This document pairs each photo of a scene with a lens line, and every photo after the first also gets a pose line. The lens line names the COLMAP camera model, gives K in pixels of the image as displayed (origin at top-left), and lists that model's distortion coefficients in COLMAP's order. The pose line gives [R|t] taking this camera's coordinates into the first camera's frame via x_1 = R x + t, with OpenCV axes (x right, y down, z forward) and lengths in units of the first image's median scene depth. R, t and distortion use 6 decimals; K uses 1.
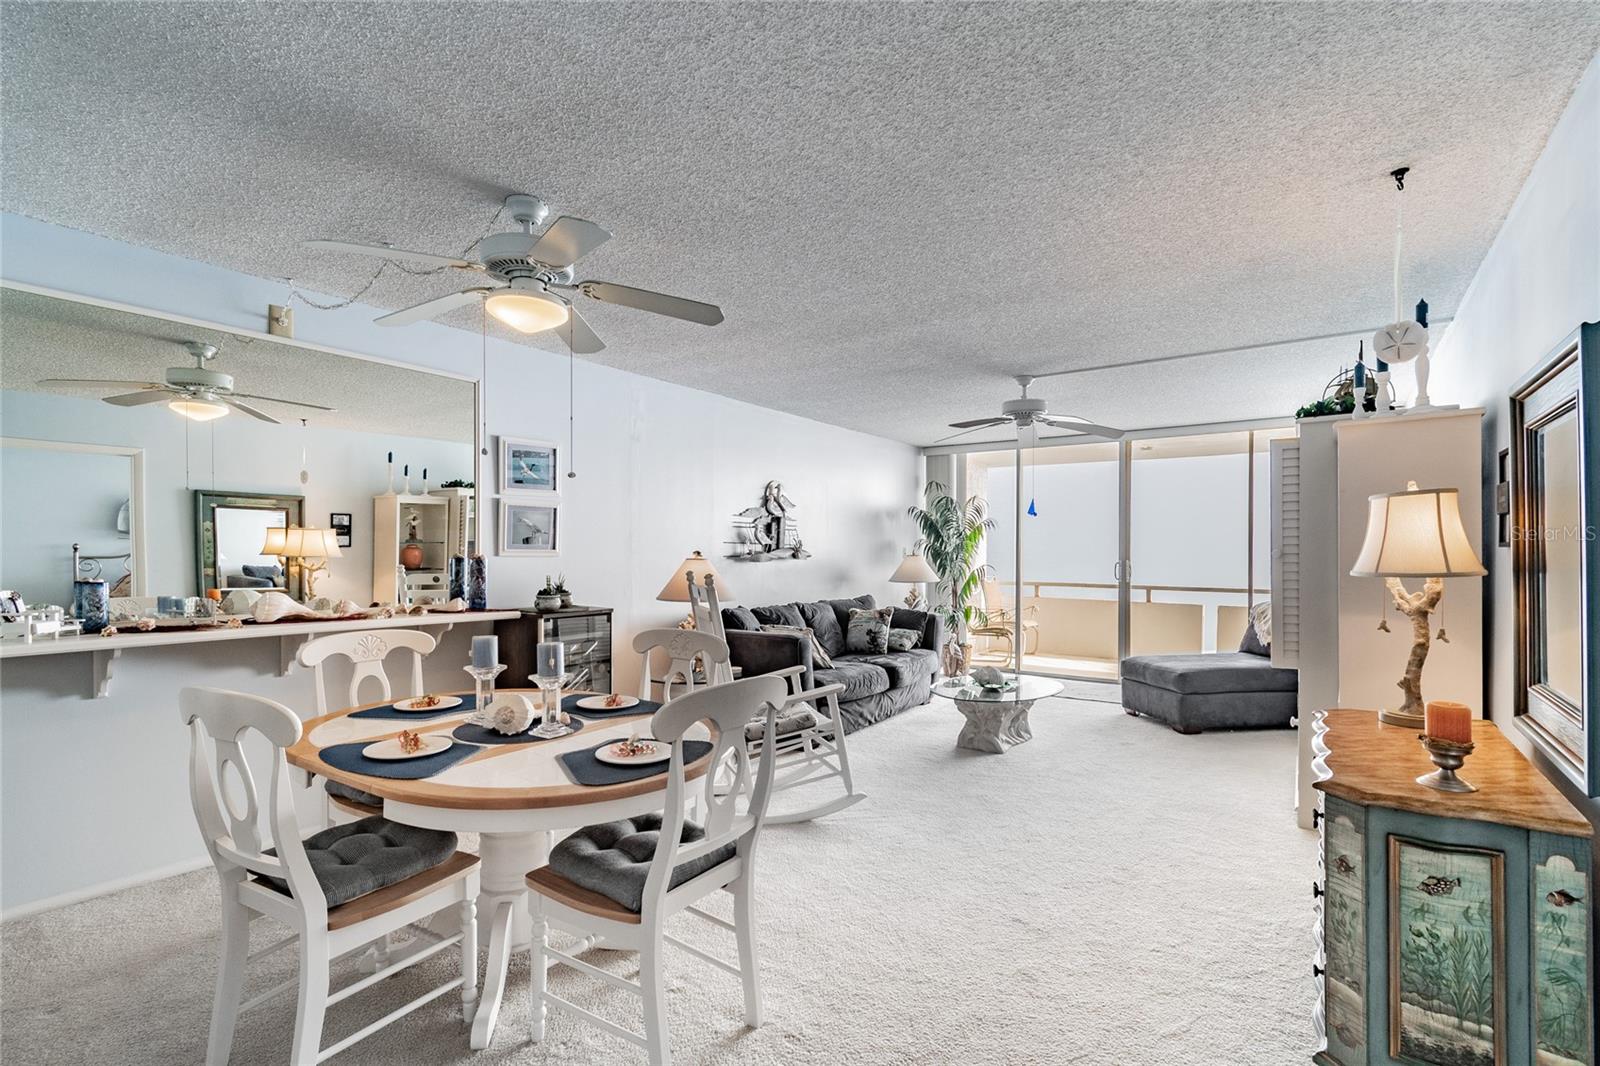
lens RADIAL K [[748.5, 0, 806.2], [0, 748.5, 562.0], [0, 0, 1]] dist [-0.014035, -0.000276]
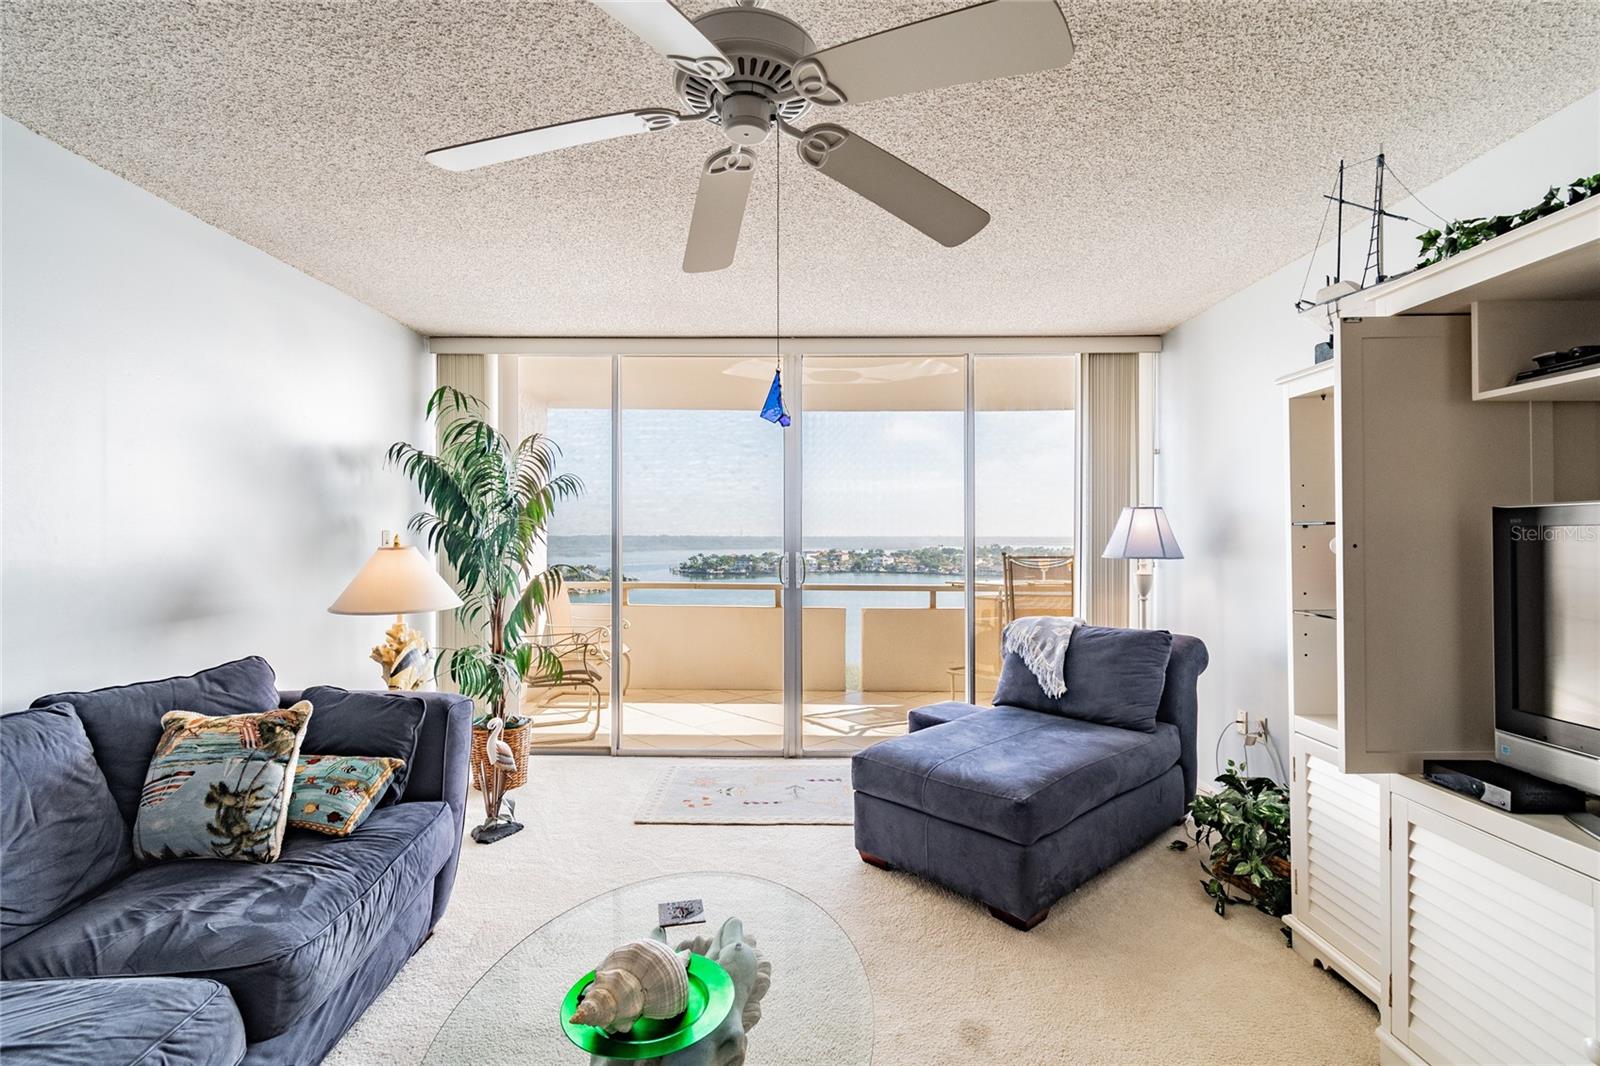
lens RADIAL K [[726.1, 0, 798.7], [0, 726.1, 534.7], [0, 0, 1]] dist [0.001005, -0.000113]
pose [[0.826980, -0.000069, 0.562232, 0.114453], [0.008809, 0.999879, -0.012835, -0.010560], [-0.562163, 0.015567, 0.826880, 0.598732]]
